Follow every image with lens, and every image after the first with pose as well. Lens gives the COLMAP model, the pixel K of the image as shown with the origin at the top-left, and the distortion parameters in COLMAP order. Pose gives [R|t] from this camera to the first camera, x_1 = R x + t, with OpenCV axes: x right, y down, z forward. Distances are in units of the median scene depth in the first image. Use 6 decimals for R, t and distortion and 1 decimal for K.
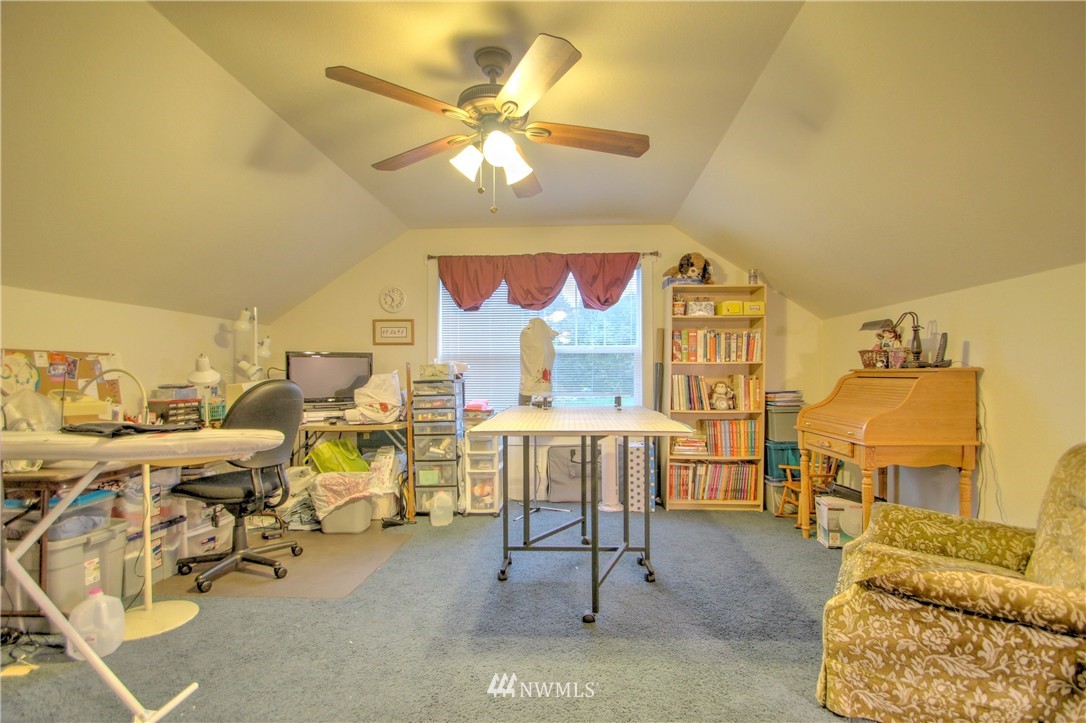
lens RADIAL K [[516.2, 0, 544.9], [0, 516.2, 363.9], [0, 0, 1]] dist [-0.006456, -0.006988]
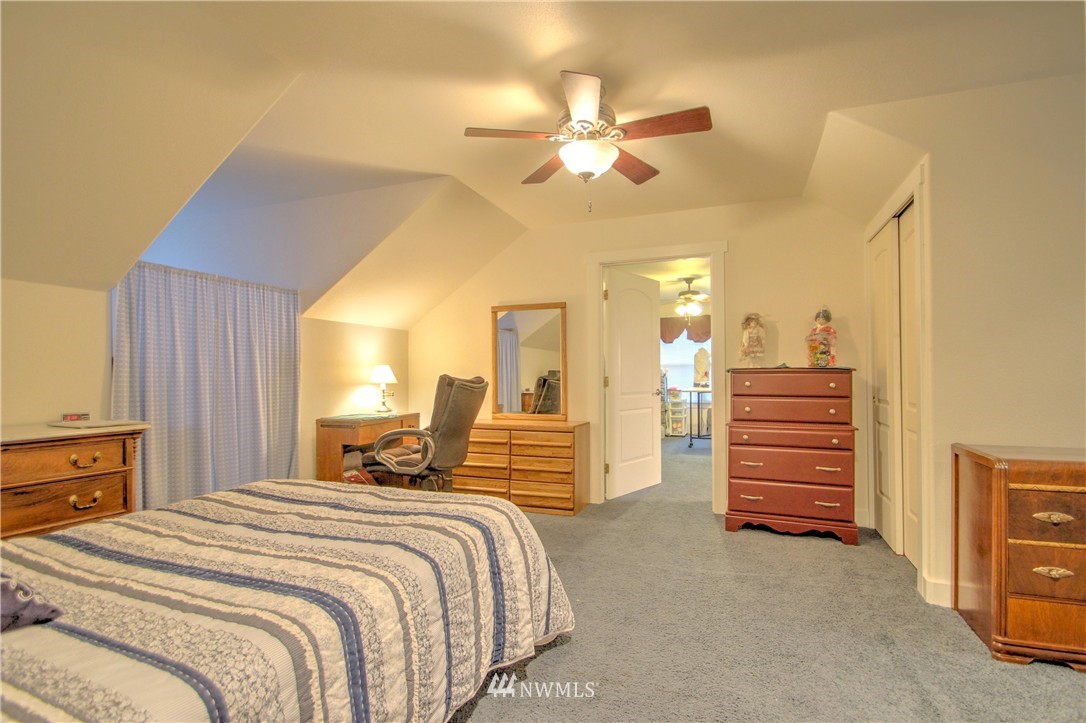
lens RADIAL K [[516.2, 0, 543.0], [0, 516.2, 366.5], [0, 0, 1]] dist [-0.006456, -0.006988]
pose [[0.951881, -0.005727, -0.306415, 0.012529], [0.005749, 0.999983, -0.000828, -0.012078], [0.306414, -0.000974, 0.951898, -1.297224]]
